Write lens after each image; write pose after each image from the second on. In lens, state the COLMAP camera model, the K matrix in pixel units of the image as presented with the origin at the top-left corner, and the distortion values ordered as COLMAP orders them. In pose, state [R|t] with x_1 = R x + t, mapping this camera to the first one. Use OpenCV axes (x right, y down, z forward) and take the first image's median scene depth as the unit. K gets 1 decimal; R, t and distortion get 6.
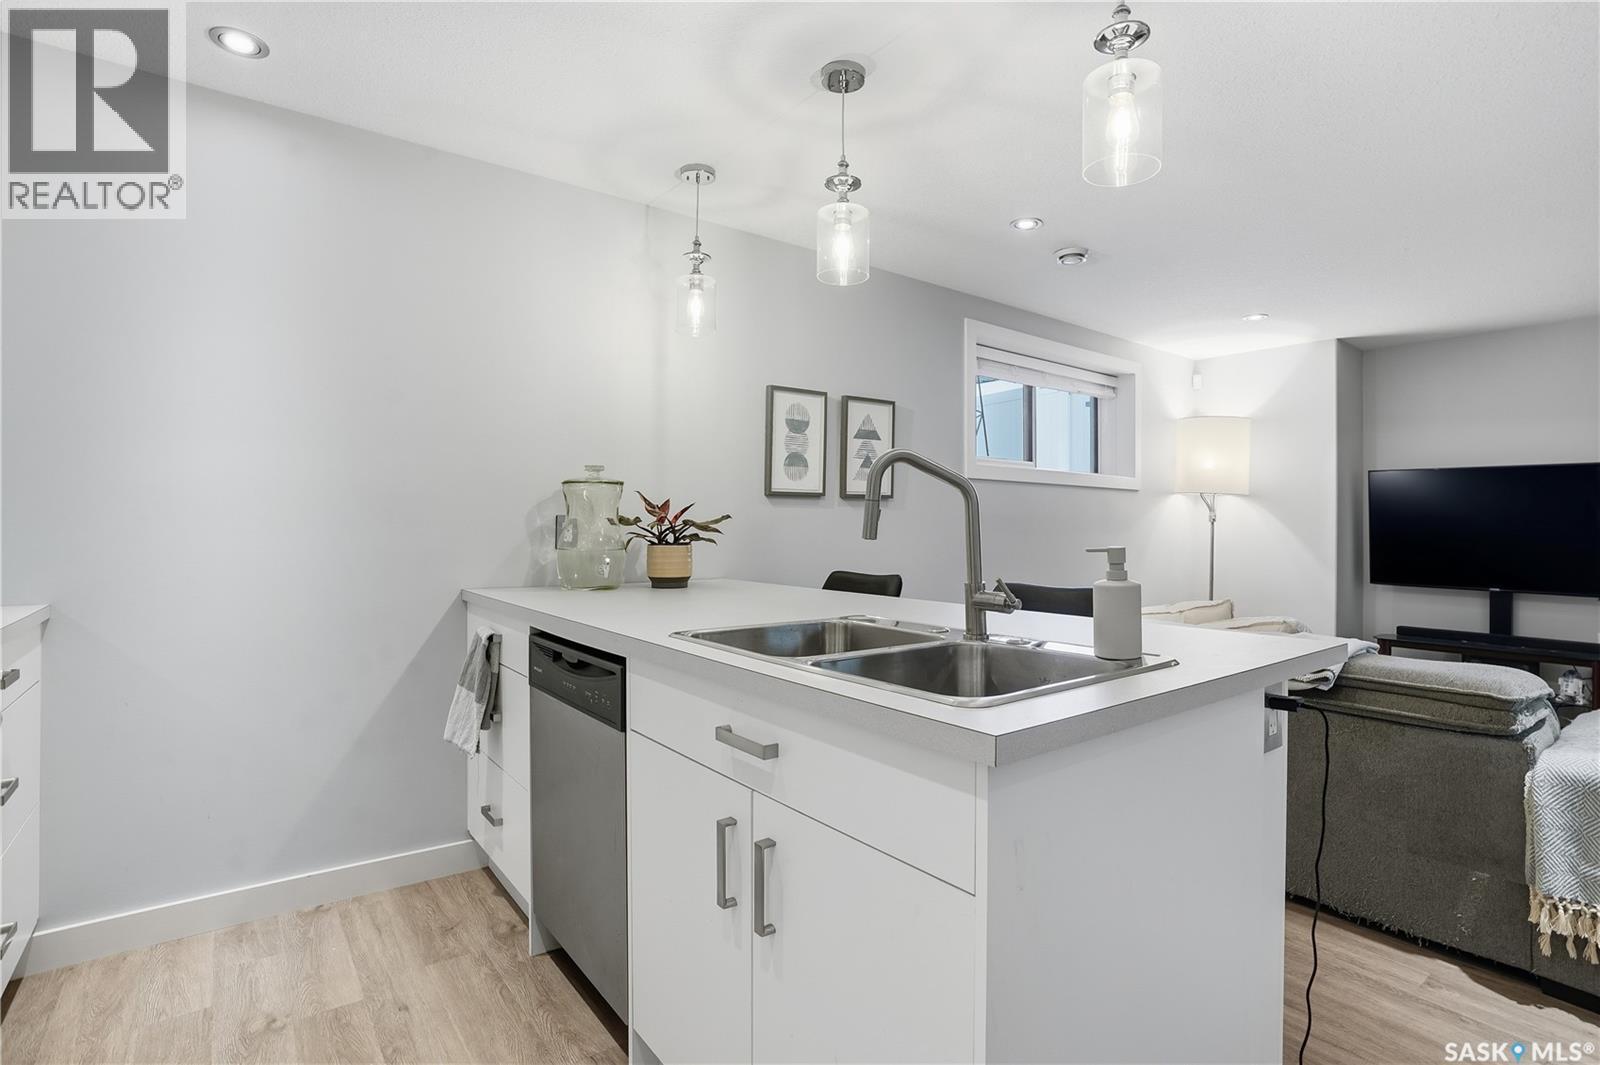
lens RADIAL K [[802.2, 0, 805.4], [0, 802.2, 525.8], [0, 0, 1]] dist [-0.067935, 0.032452]
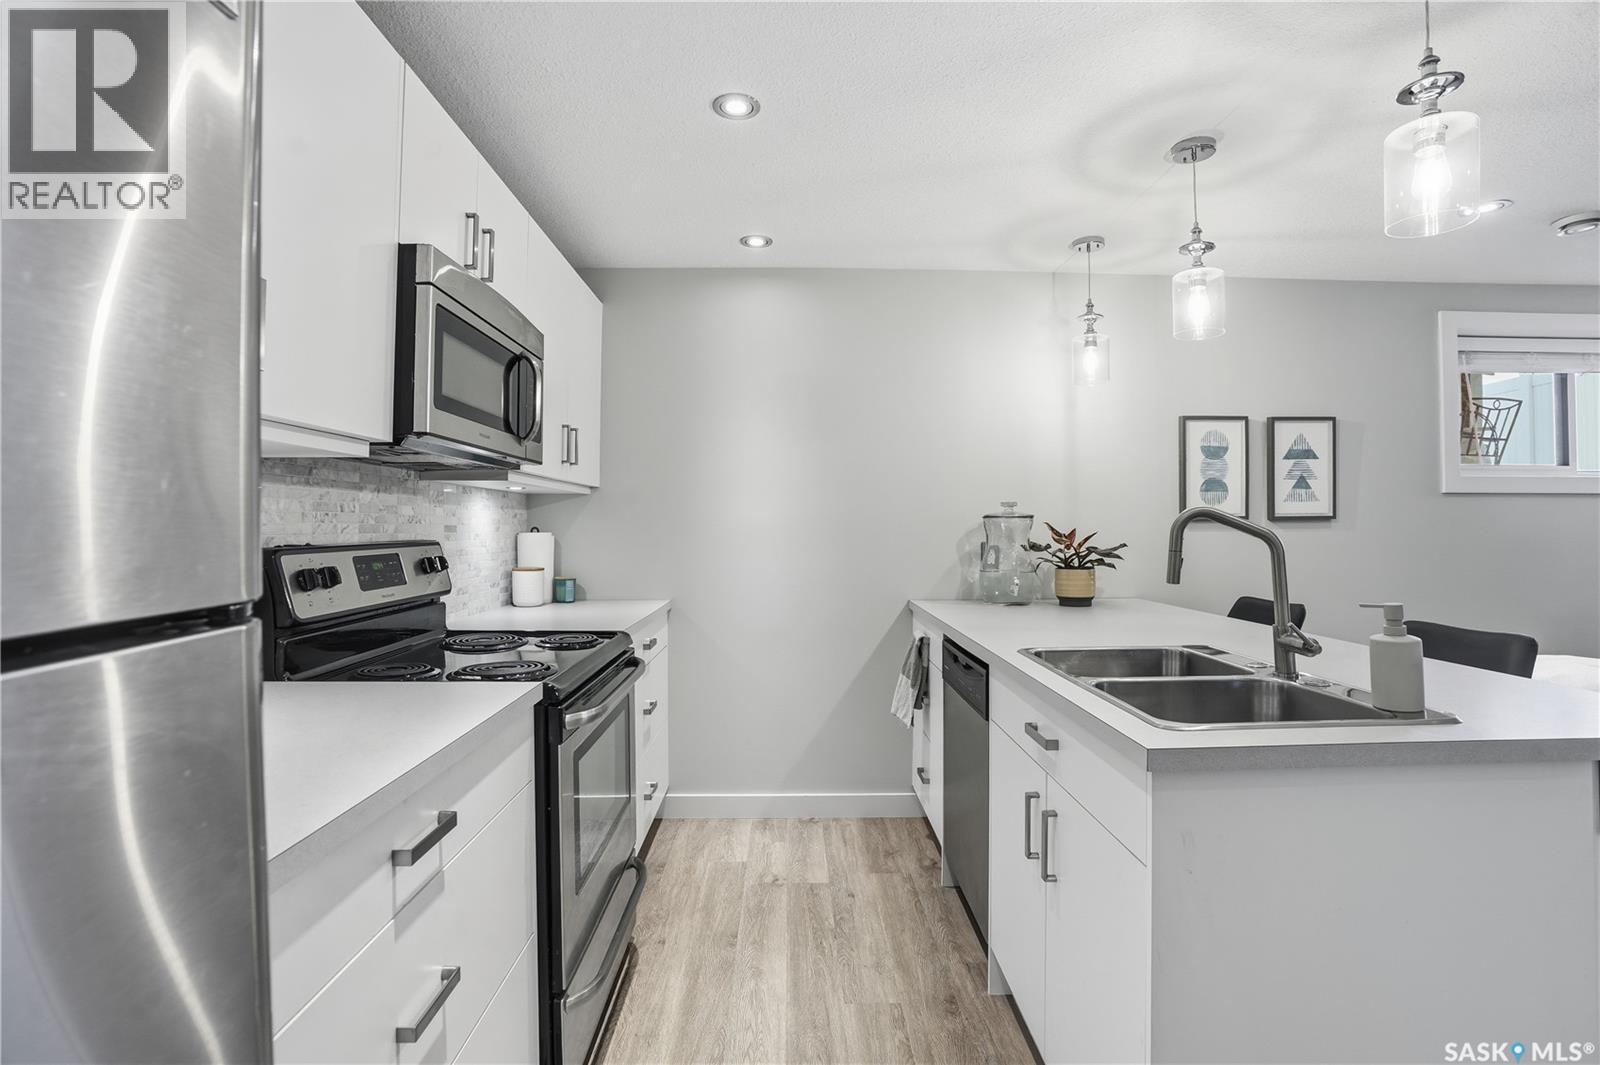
lens RADIAL K [[753.4, 0, 775.2], [0, 753.4, 526.4], [0, 0, 1]] dist [-0.075978, 0.028040]
pose [[0.794561, -0.011128, -0.607082, 0.157469], [0.007940, 0.999937, -0.007937, -0.036318], [0.607132, 0.001486, 0.794600, -0.127017]]
